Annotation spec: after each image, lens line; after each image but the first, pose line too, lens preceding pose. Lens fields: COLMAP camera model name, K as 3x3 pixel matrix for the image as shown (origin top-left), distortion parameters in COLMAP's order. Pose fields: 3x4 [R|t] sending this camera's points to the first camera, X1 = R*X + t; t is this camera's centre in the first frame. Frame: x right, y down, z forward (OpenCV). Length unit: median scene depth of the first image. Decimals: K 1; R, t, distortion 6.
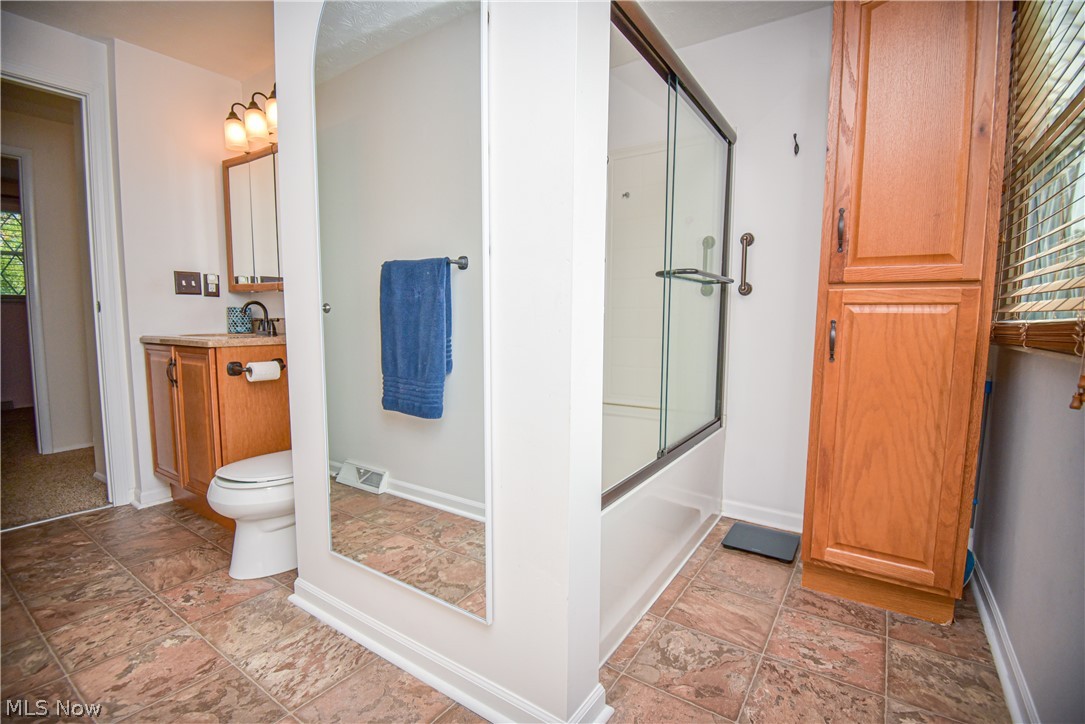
lens RADIAL K [[503.9, 0, 542.5], [0, 503.9, 362.0], [0, 0, 1]] dist [-0.000626, -0.016140]
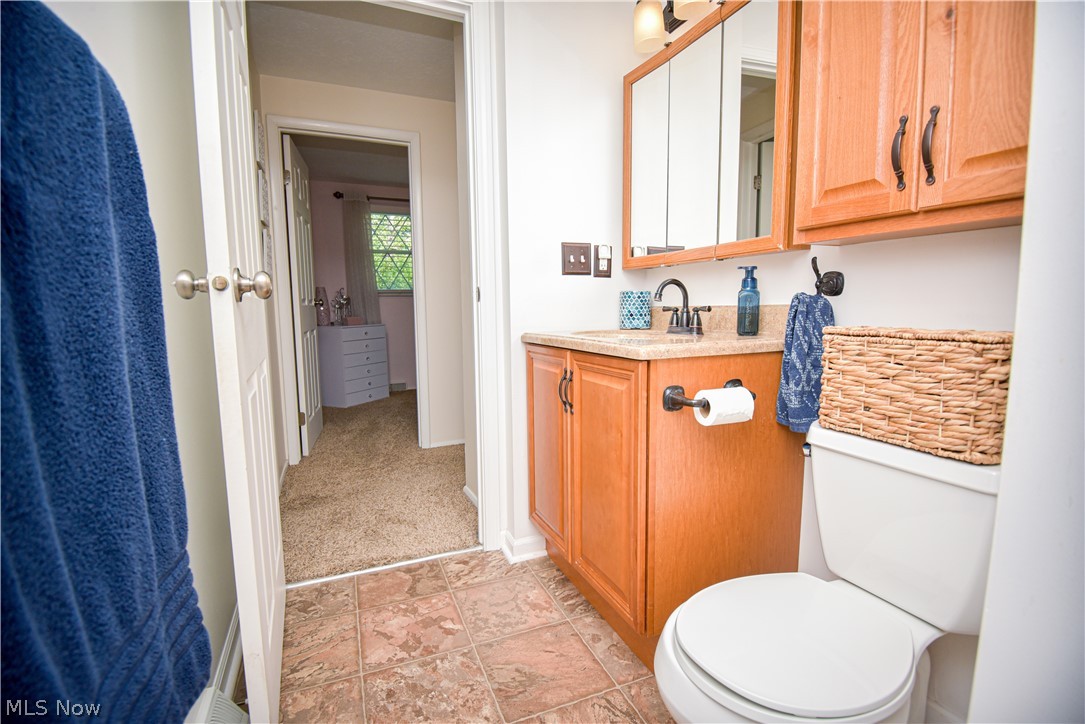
lens RADIAL K [[503.9, 0, 542.5], [0, 503.9, 362.0], [0, 0, 1]] dist [-0.000626, -0.016140]
pose [[0.840413, 0.045011, -0.540074, -0.404001], [-0.033117, 0.998948, 0.031721, -0.036456], [0.540933, -0.008773, 0.841020, 0.423300]]
